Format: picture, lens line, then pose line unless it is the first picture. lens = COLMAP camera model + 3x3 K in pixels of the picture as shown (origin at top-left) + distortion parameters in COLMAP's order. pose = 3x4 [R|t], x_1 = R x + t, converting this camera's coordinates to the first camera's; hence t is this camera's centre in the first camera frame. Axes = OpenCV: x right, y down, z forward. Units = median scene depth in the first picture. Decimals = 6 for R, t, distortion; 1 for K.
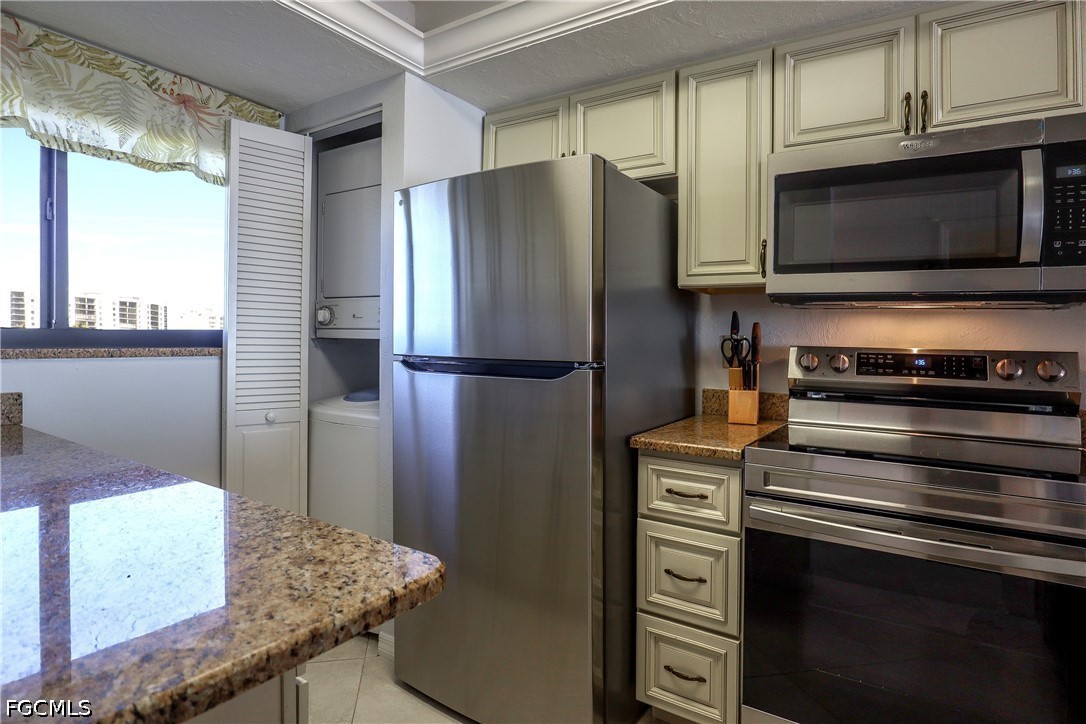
lens RADIAL K [[595.2, 0, 541.3], [0, 595.2, 341.6], [0, 0, 1]] dist [-0.019560, -0.001188]
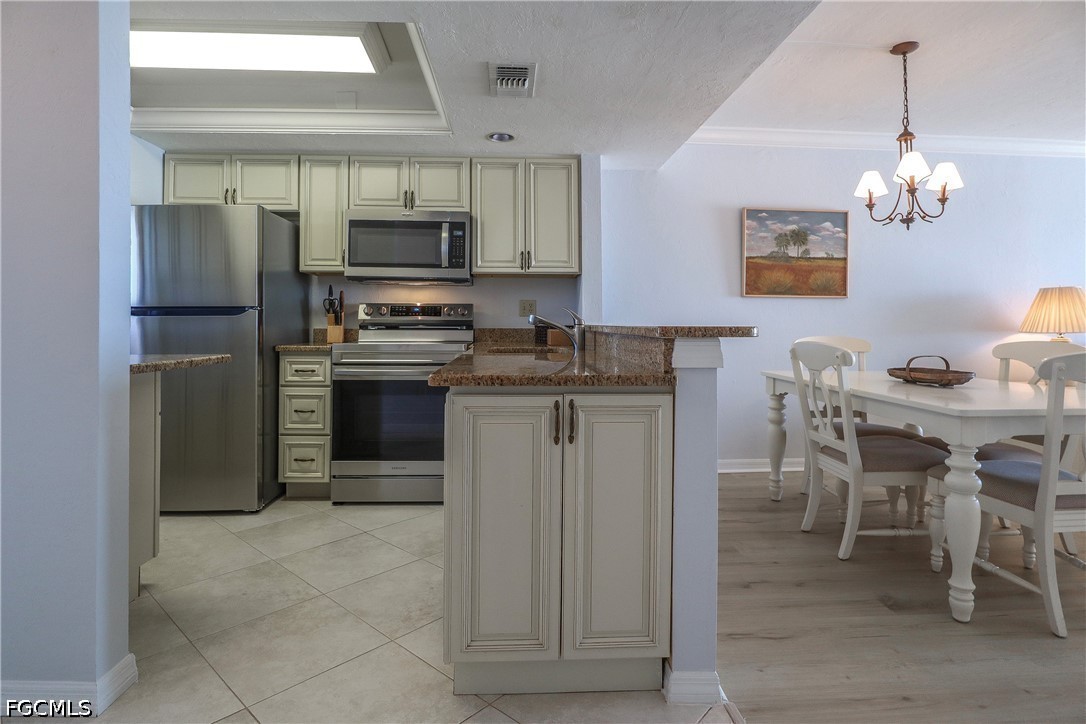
lens RADIAL K [[595.2, 0, 544.2], [0, 595.2, 305.8], [0, 0, 1]] dist [-0.019560, -0.001188]
pose [[0.808054, 0.006483, 0.589073, -0.264963], [0.013967, 0.999448, -0.030159, 0.091236], [-0.588943, 0.032598, 0.807517, -1.028249]]
